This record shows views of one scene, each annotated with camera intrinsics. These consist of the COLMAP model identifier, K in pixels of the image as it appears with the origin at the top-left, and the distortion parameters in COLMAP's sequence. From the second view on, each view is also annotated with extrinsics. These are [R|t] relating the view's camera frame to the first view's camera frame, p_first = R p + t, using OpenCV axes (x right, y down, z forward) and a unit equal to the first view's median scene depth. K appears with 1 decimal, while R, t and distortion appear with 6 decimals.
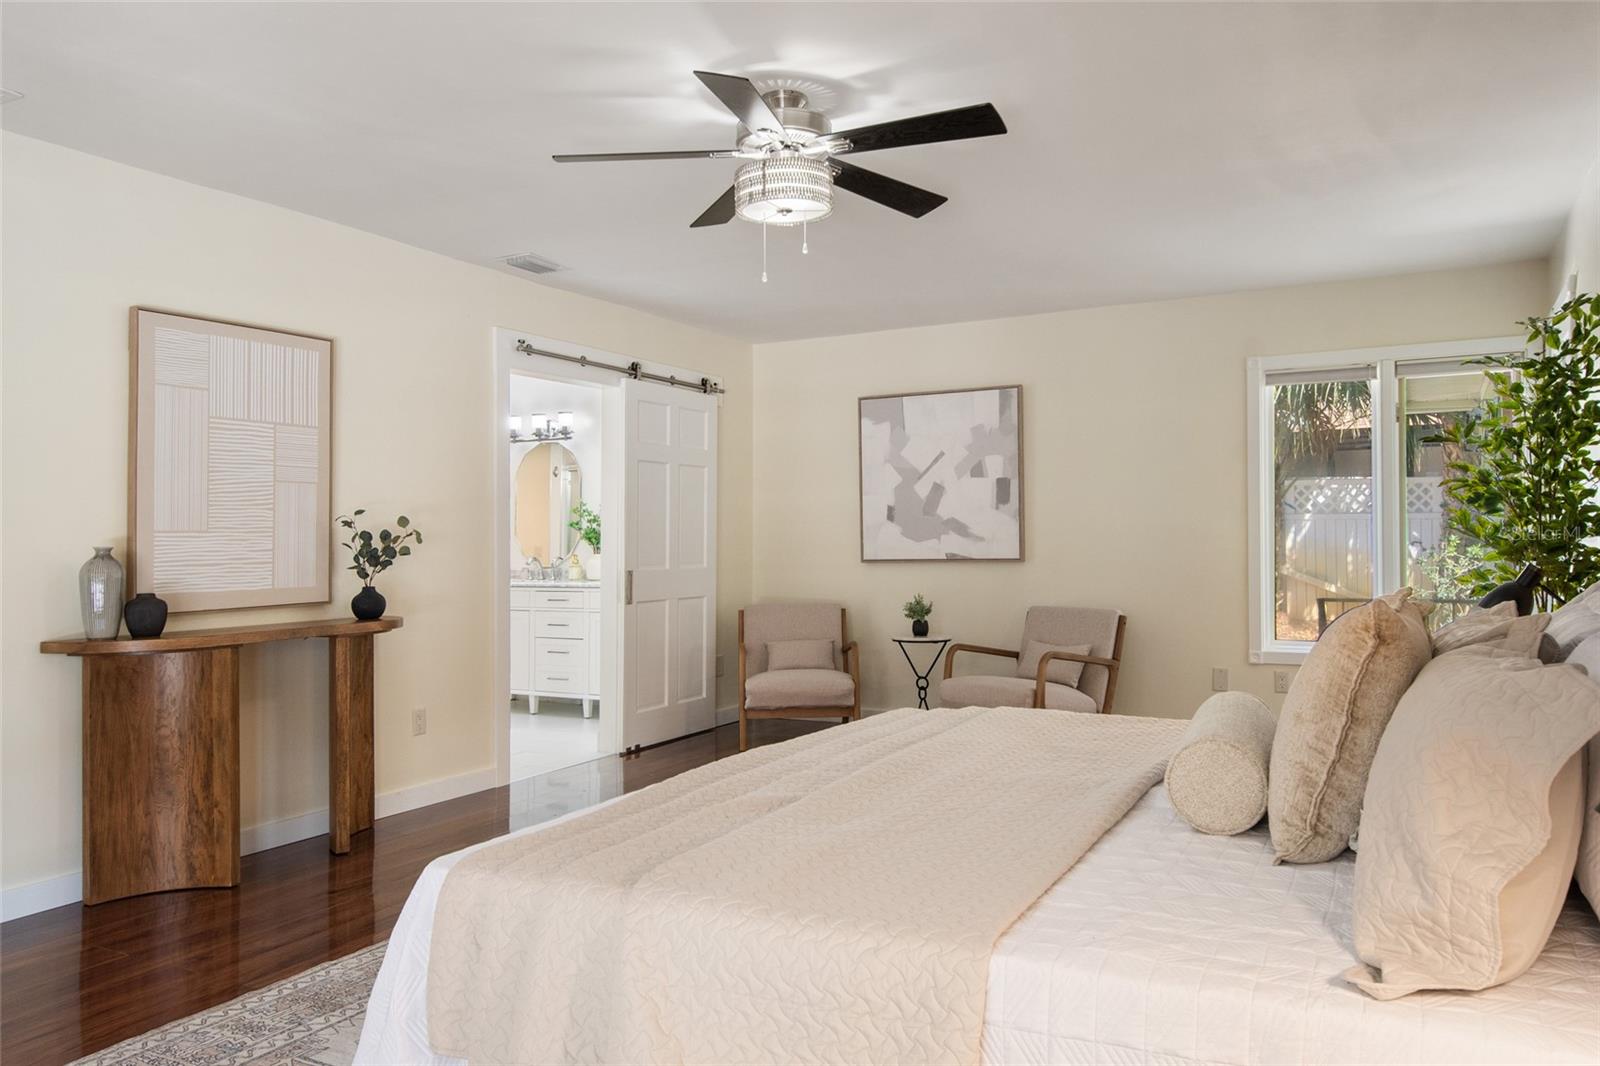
lens RADIAL K [[1157.7, 0, 800.3], [0, 1157.7, 522.6], [0, 0, 1]] dist [0.005102, -0.003912]
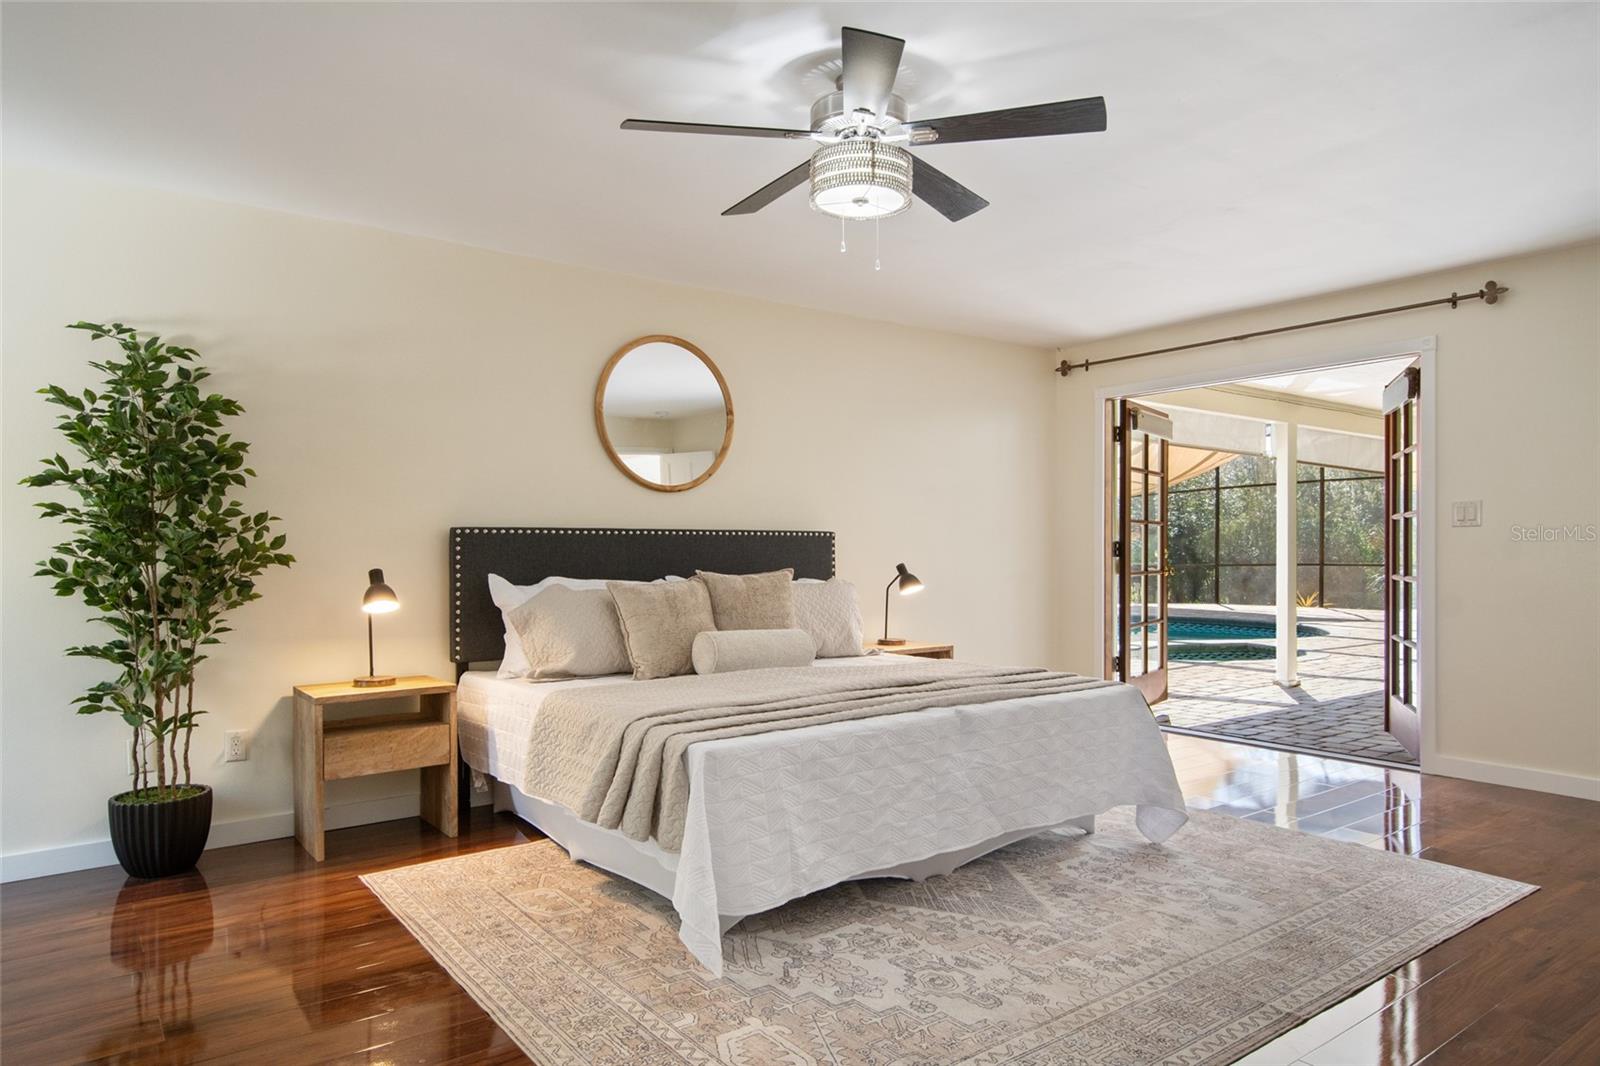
lens RADIAL K [[999.4, 0, 819.7], [0, 999.4, 560.3], [0, 0, 1]] dist [0.008880, 0.000429]
pose [[-0.915480, -0.000190, 0.402364, -0.160870], [-0.000314, 1.000000, -0.000242, 0.011640], [-0.402364, -0.000348, -0.915480, 0.919620]]
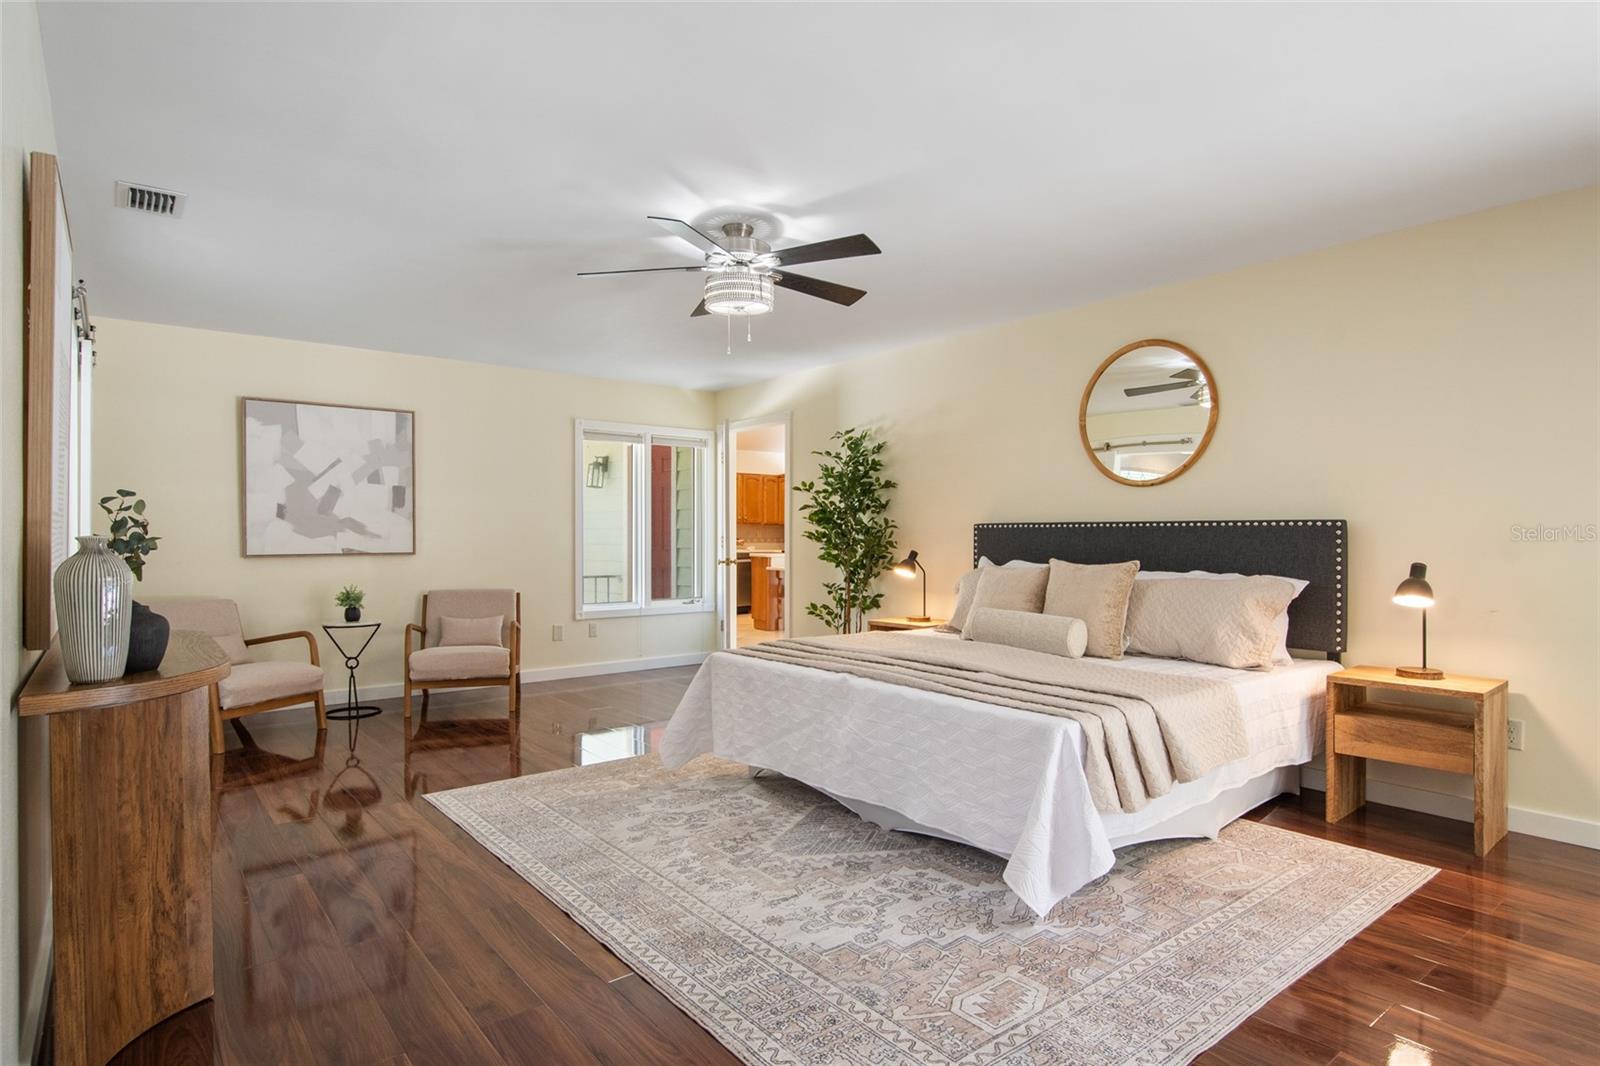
lens RADIAL K [[876.3, 0, 800.3], [0, 876.3, 541.0], [0, 0, 1]] dist [0.002326, -0.000513]
pose [[0.391180, 0.006863, 0.920289, -0.503628], [-0.021432, 0.999769, 0.001654, 0.008288], [-0.920065, -0.020370, 0.391236, 0.257128]]
